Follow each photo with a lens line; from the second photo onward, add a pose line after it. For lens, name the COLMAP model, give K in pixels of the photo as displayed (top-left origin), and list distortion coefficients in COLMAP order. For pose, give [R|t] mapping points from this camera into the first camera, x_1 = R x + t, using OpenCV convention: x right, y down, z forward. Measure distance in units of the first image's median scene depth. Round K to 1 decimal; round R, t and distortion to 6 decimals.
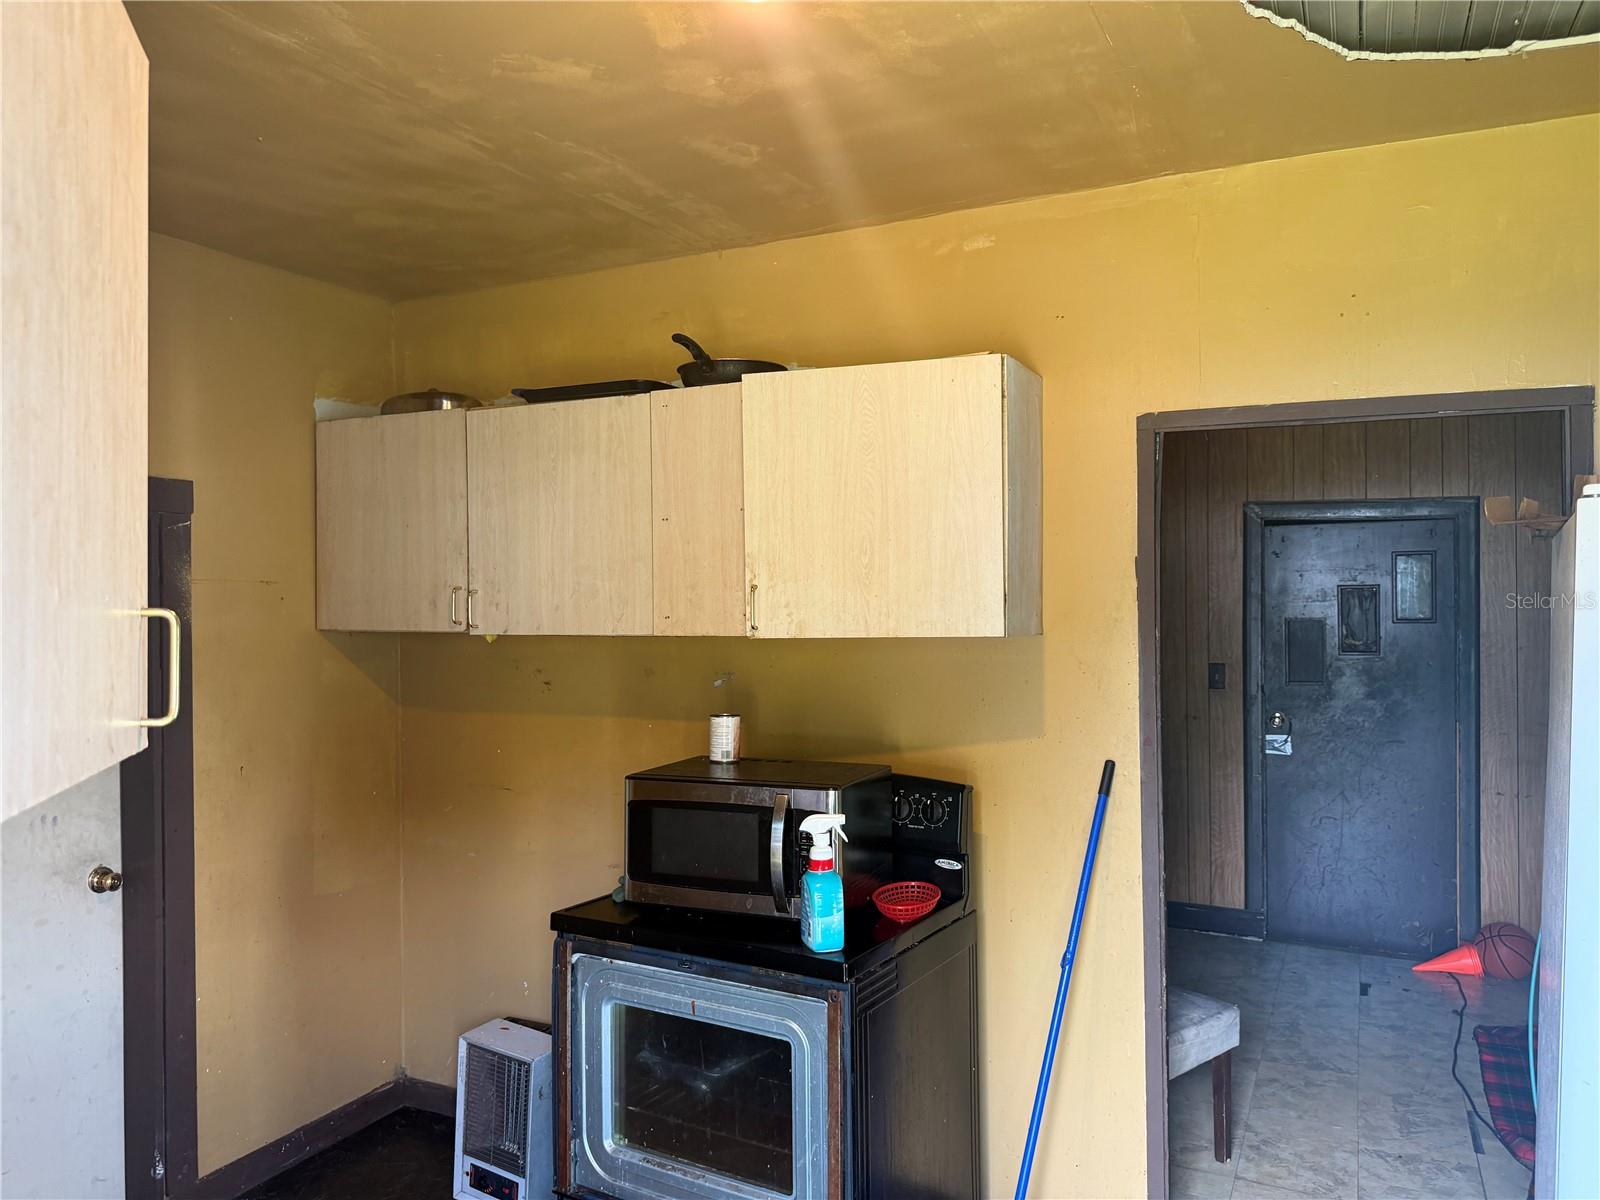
lens RADIAL K [[1115.8, 0, 813.9], [0, 1115.8, 600.1], [0, 0, 1]] dist [0.044856, -0.074533]
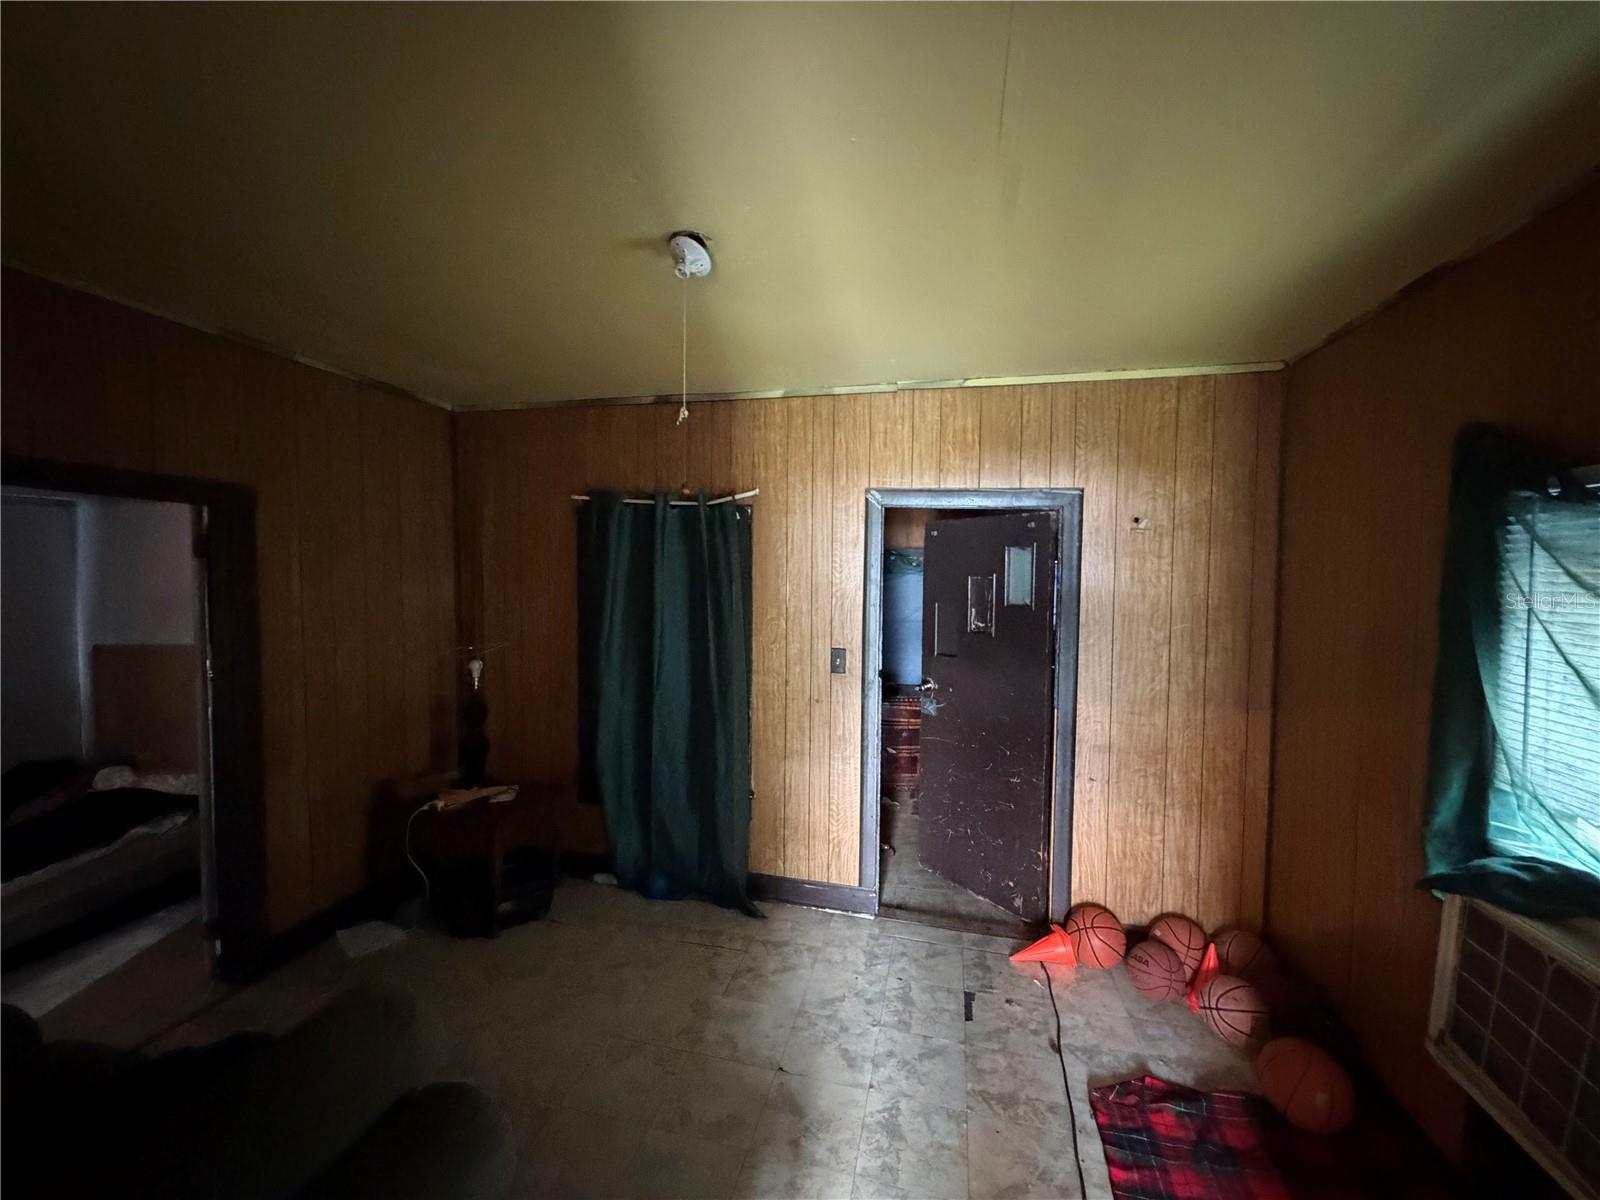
lens RADIAL K [[635.6, 0, 793.6], [0, 635.6, 595.1], [0, 0, 1]] dist [-0.012896, 0.001437]
pose [[0.977612, 0.003554, 0.210385, 0.195932], [-0.013244, 0.998914, 0.044663, -0.016596], [-0.209998, -0.046450, 0.976598, 0.442683]]
